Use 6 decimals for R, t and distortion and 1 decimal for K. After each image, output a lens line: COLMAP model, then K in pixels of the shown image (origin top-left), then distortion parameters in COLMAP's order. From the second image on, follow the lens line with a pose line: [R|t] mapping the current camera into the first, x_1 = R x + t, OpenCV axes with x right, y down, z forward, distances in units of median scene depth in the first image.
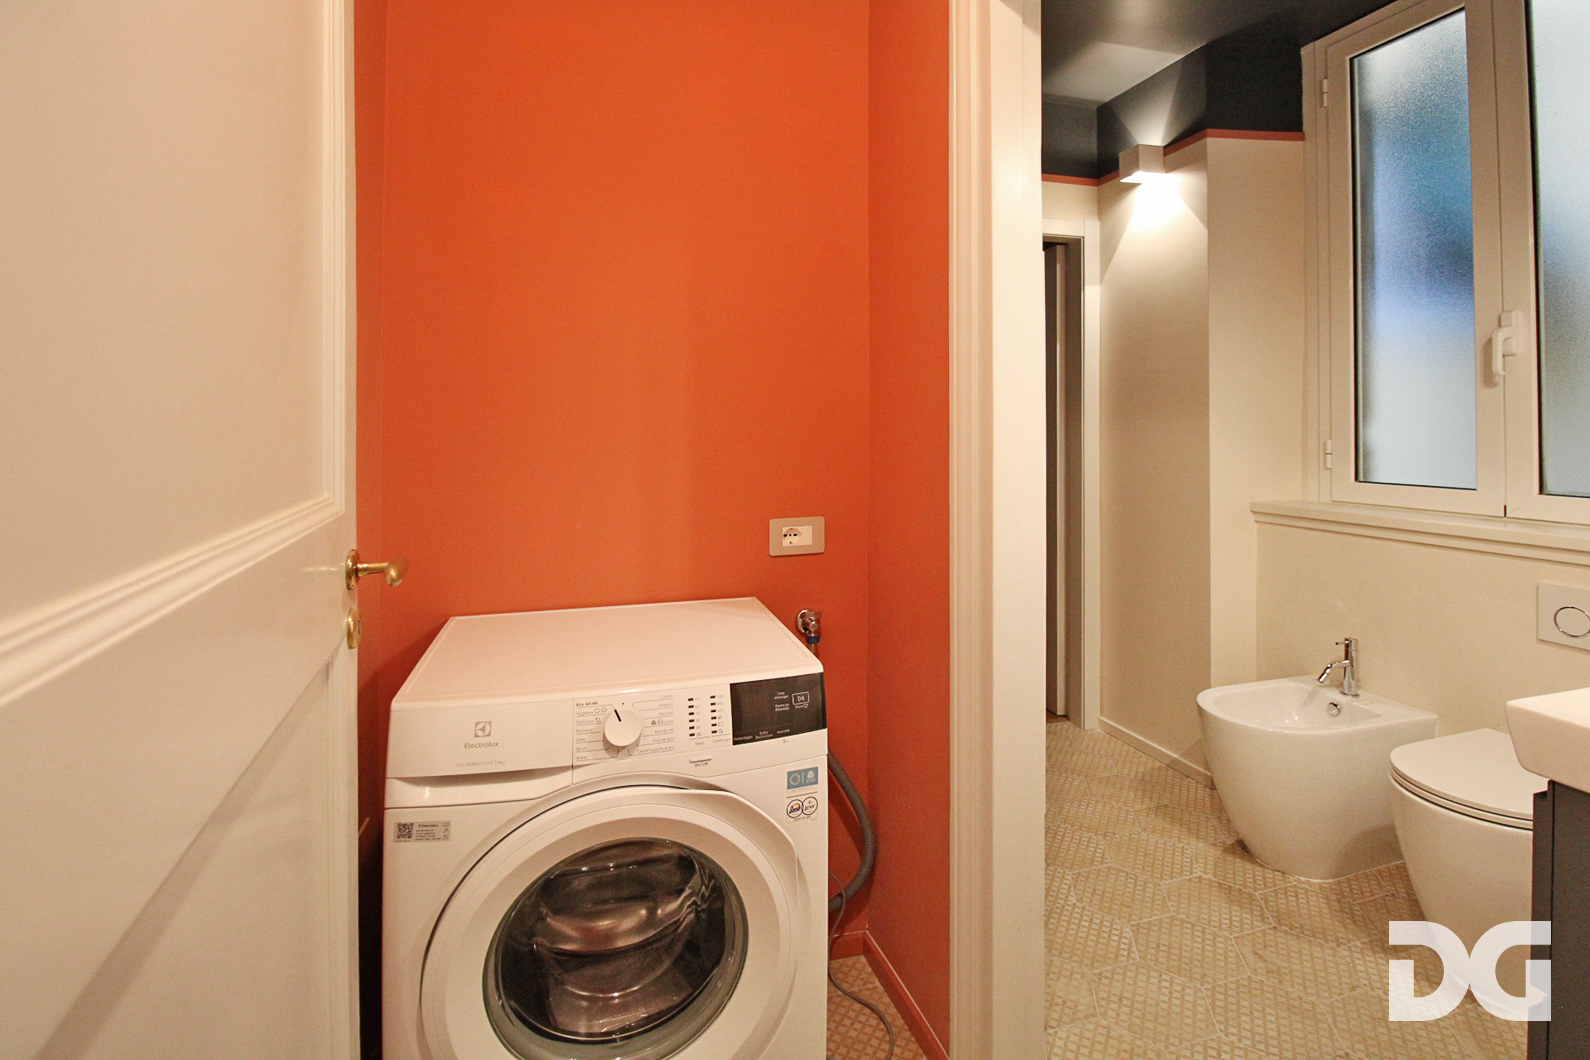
lens RADIAL K [[755.3, 0, 755.6], [0, 755.3, 418.3], [0, 0, 1]] dist [-0.000225, -0.007316]
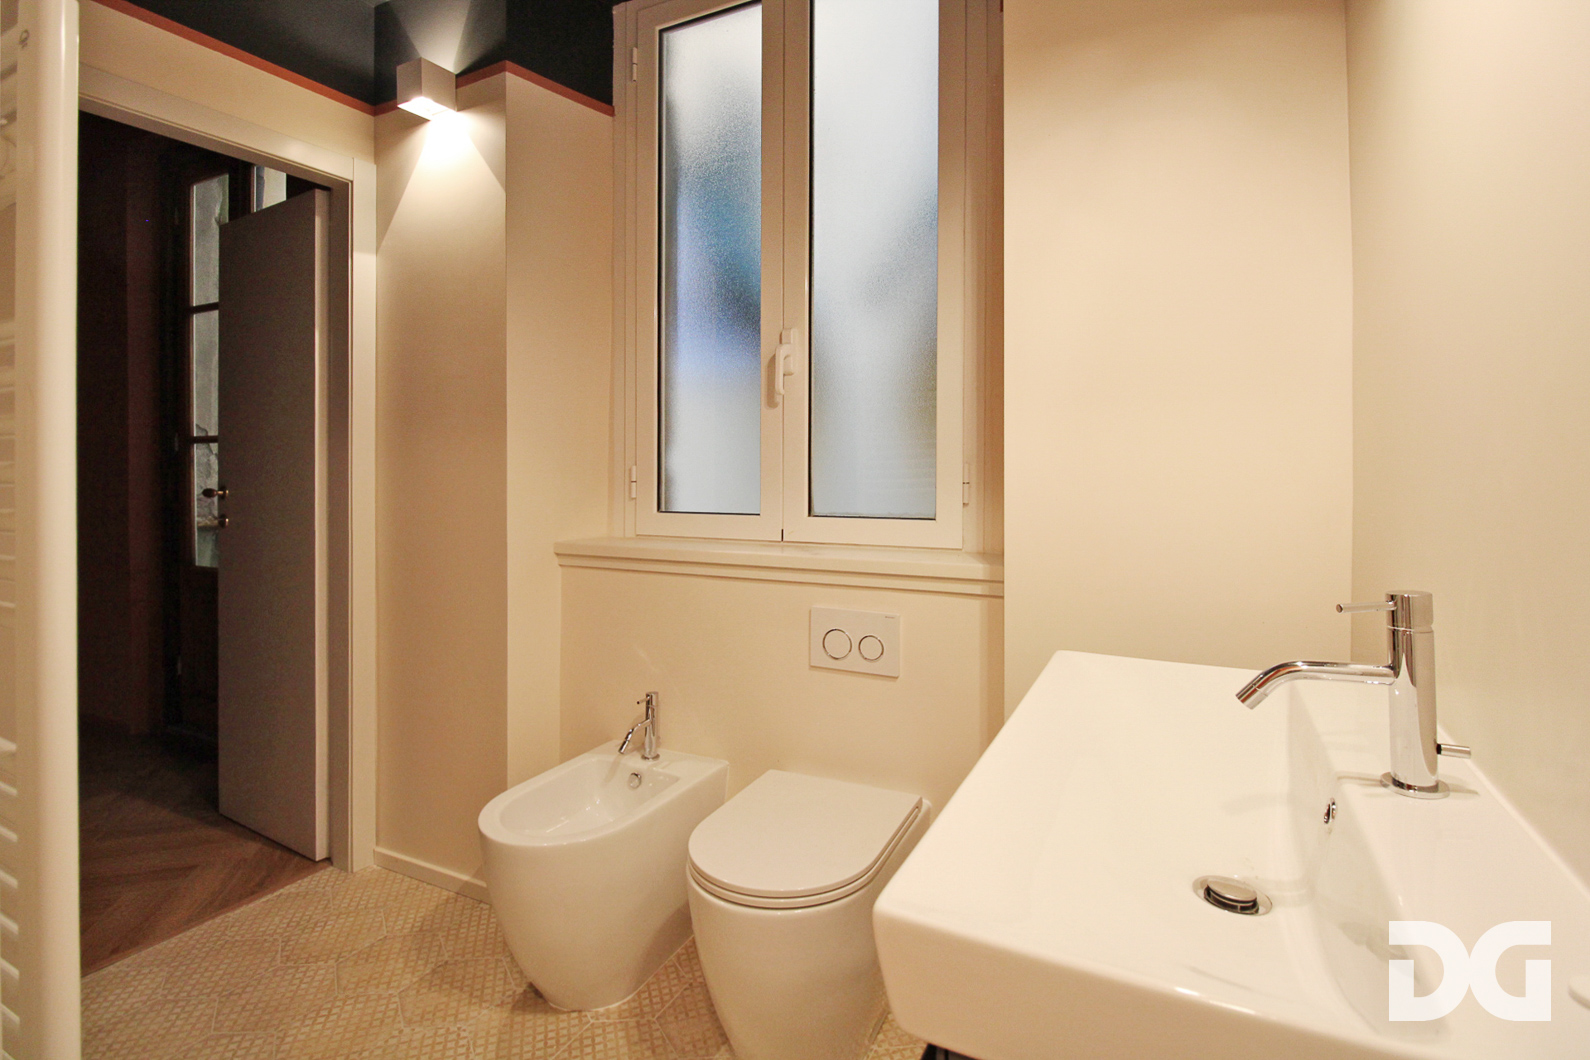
lens RADIAL K [[742.9, 0, 804.9], [0, 742.9, 509.9], [0, 0, 1]] dist [0.010580, -0.017013]
pose [[0.651757, -0.020117, 0.758161, 0.230130], [-0.015803, 0.999071, 0.040095, 0.040764], [-0.758263, -0.038114, 0.650834, 0.279674]]
